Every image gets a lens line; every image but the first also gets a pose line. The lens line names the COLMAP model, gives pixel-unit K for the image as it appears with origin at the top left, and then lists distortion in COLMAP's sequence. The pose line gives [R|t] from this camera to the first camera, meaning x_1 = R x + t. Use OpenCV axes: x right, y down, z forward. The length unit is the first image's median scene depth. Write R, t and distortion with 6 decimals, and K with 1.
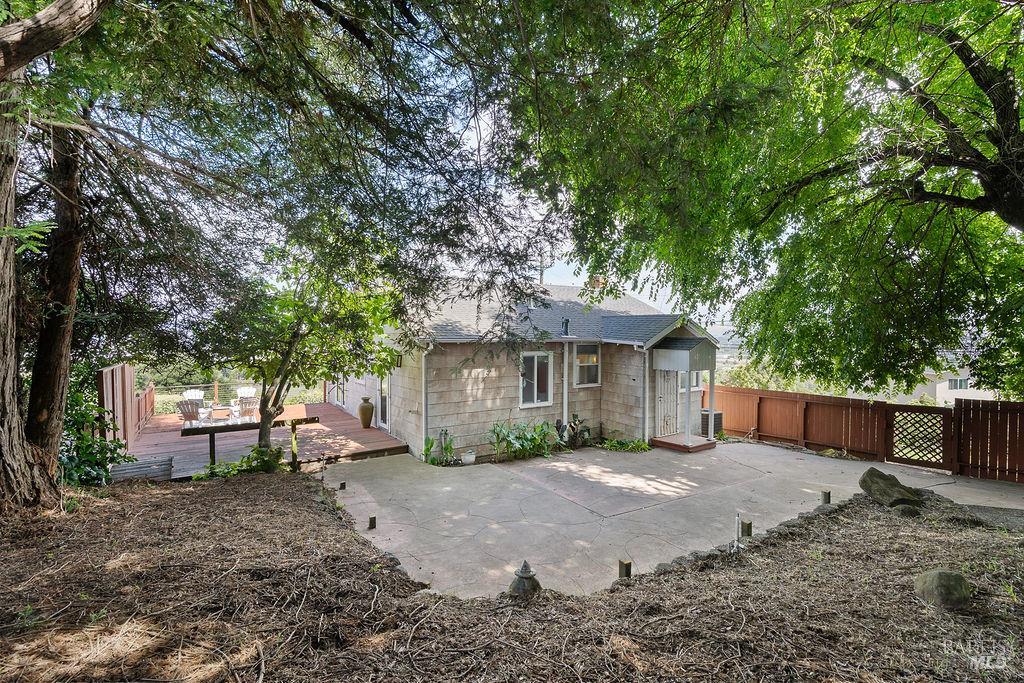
lens RADIAL K [[463.3, 0, 519.2], [0, 463.3, 344.7], [0, 0, 1]] dist [-0.006948, 0.003440]
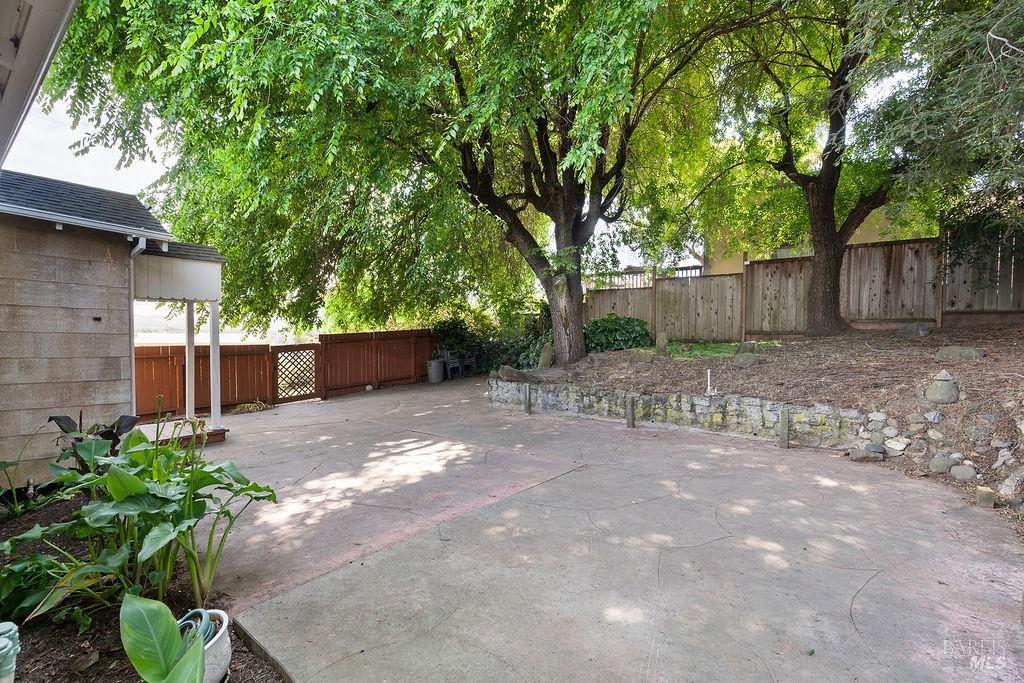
lens RADIAL K [[463.3, 0, 519.3], [0, 463.3, 341.2], [0, 0, 1]] dist [-0.006948, 0.003440]
pose [[-0.280870, -0.032493, 0.959196, -0.338660], [0.013354, 0.999198, 0.037759, 0.105147], [-0.959653, 0.023414, -0.280210, 0.929452]]
